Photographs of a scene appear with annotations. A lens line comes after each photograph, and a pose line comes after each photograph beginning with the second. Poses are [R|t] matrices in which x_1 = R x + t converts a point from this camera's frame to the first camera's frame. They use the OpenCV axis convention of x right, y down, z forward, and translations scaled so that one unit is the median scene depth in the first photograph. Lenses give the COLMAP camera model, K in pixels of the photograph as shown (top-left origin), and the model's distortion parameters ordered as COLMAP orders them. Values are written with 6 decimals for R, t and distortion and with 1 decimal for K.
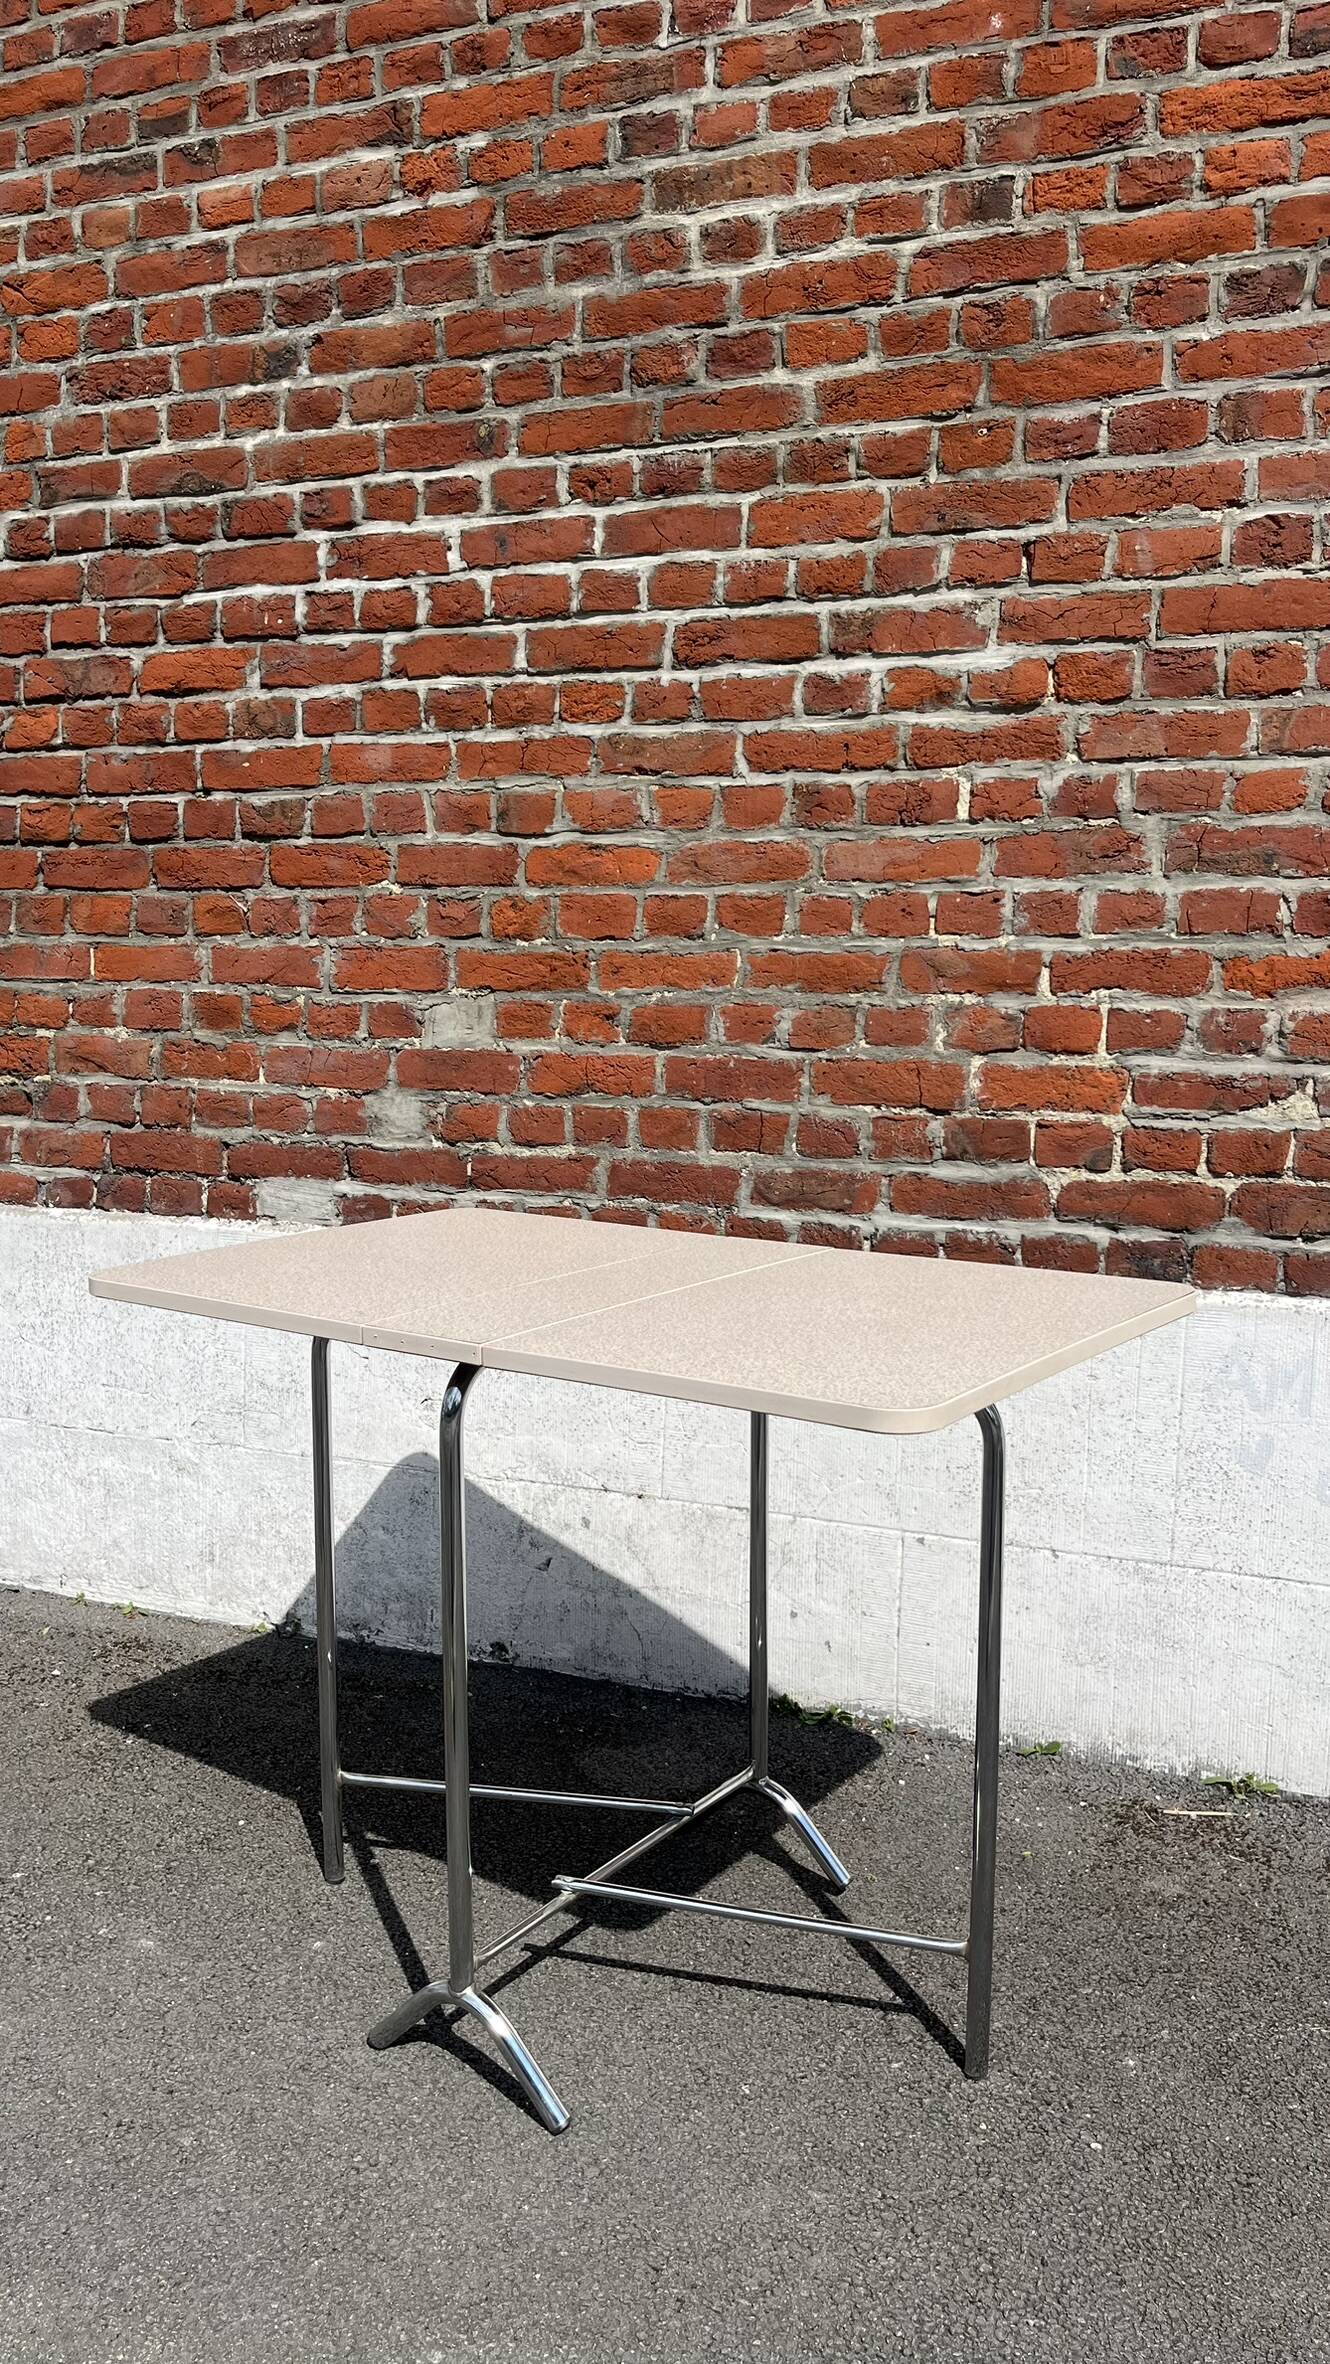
lens RADIAL K [[1806.7, 0, 652.5], [0, 1806.7, 1202.9], [0, 0, 1]] dist [0.043081, -0.068210]
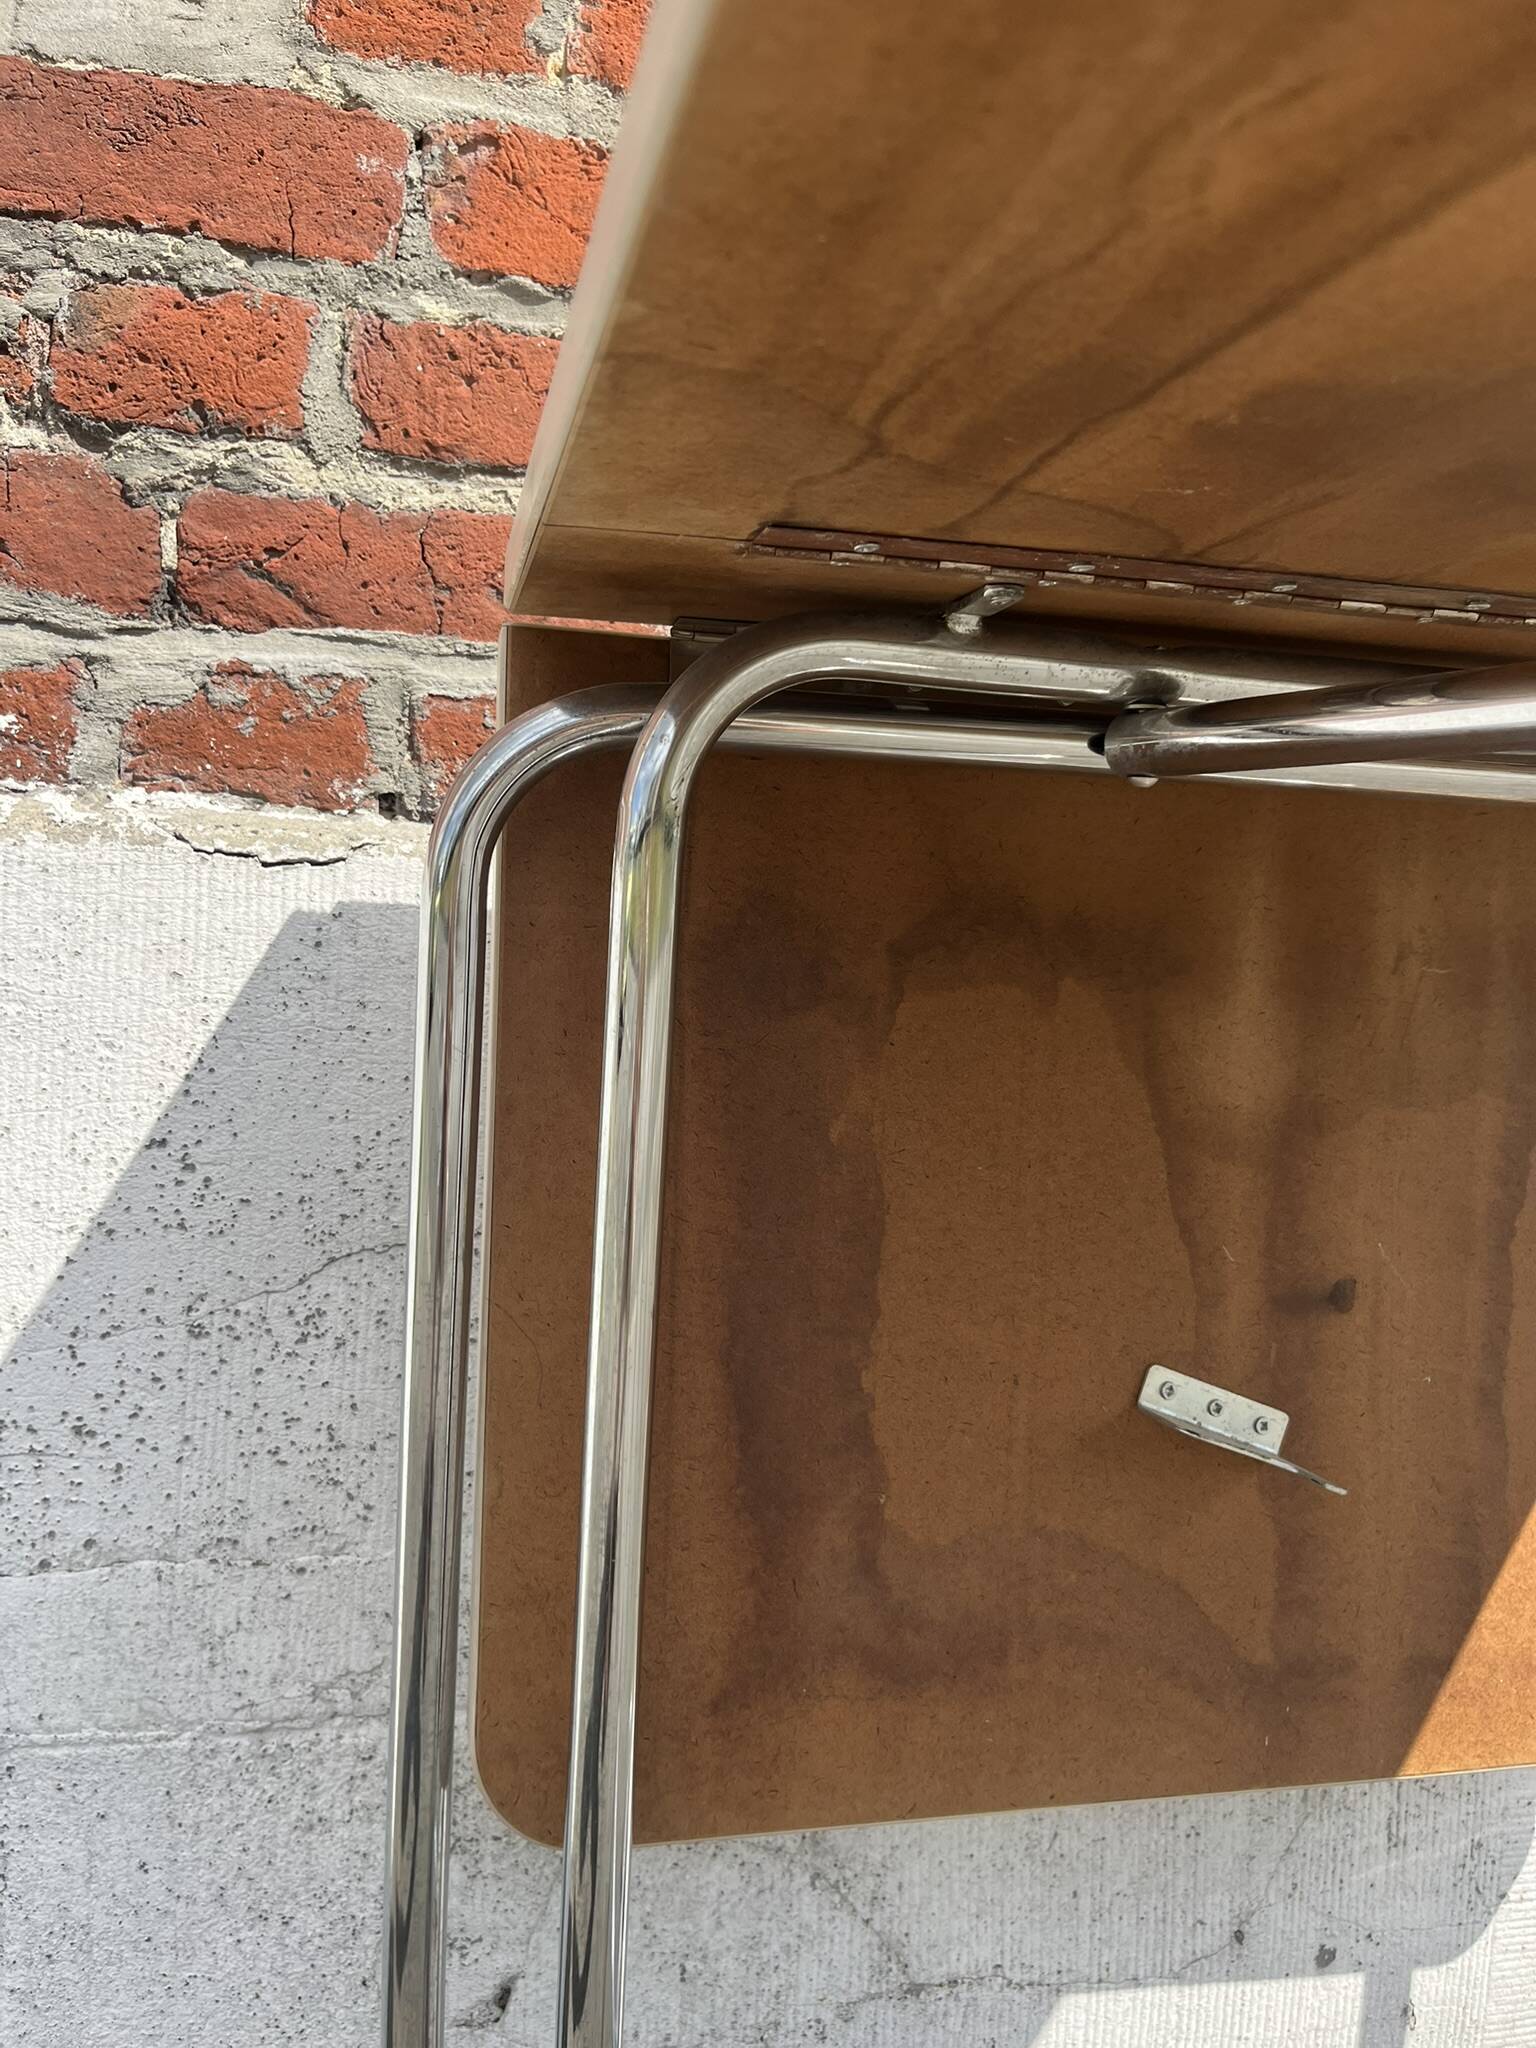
lens RADIAL K [[1559.6, 0, 738.5], [0, 1559.6, 1009.3], [0, 0, 1]] dist [0.041461, -0.062167]
pose [[0.823869, 0.000516, 0.566781, -0.174311], [0.030268, 0.998533, -0.044906, 0.065661], [-0.565972, 0.054152, 0.822644, 0.828008]]
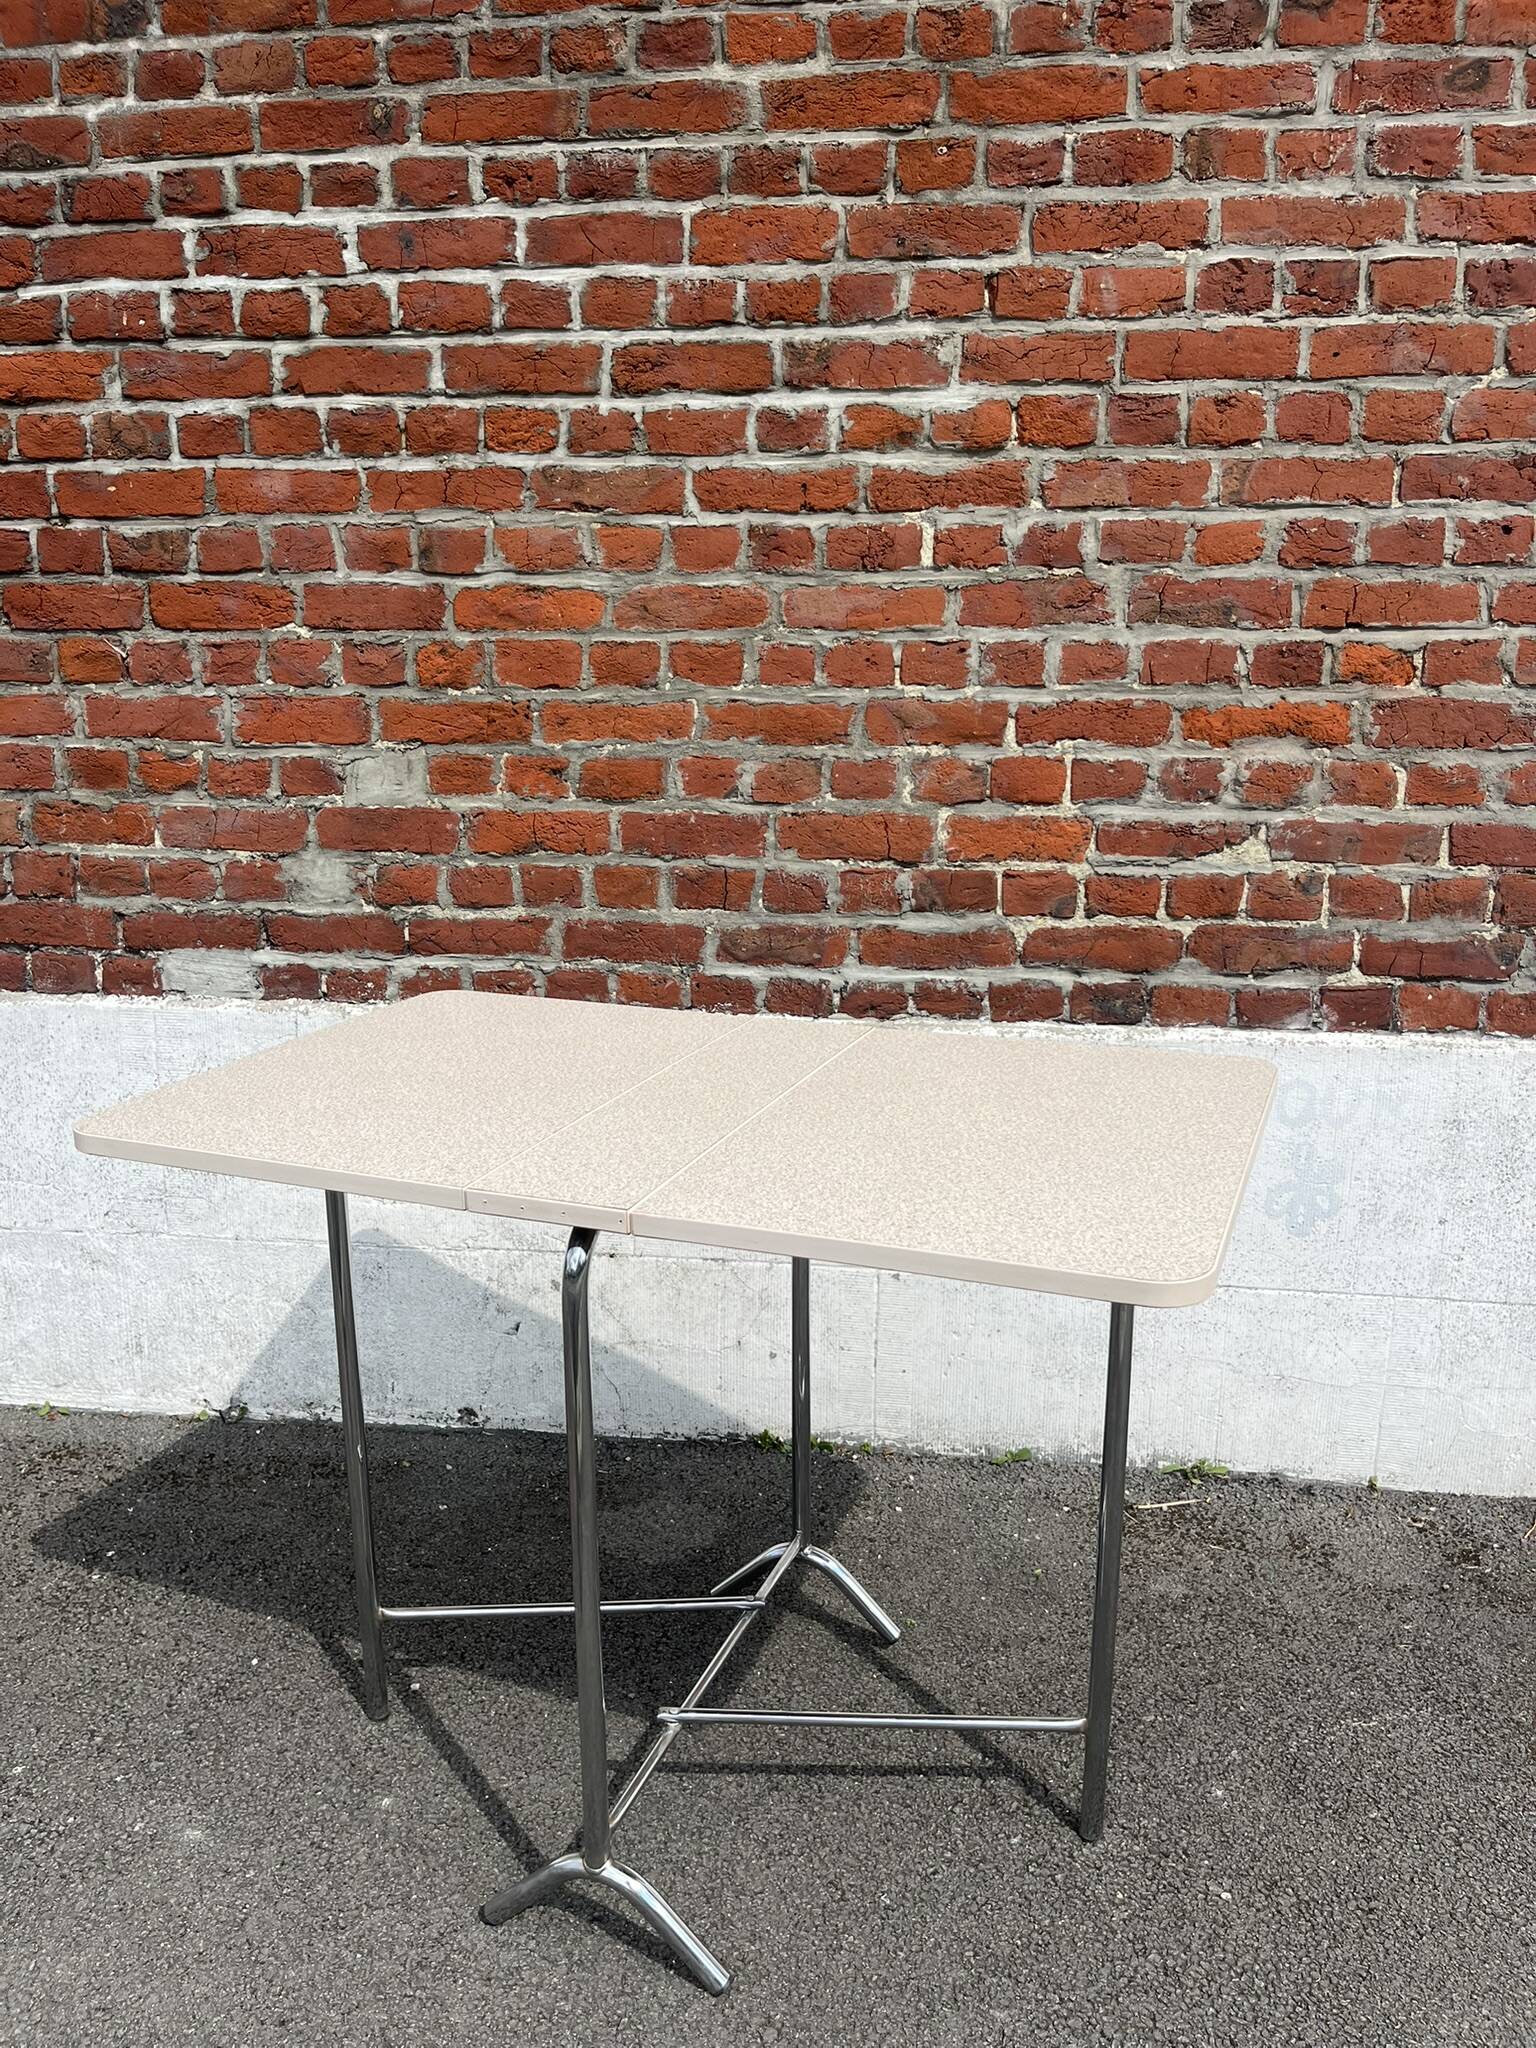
lens RADIAL K [[1559.6, 0, 776.6], [0, 1559.6, 1043.7], [0, 0, 1]] dist [0.041461, -0.062167]
pose [[0.967659, -0.067091, 0.243177, -0.125977], [0.039264, 0.992293, 0.117526, -0.054186], [-0.249188, -0.104177, 0.962836, 0.164060]]
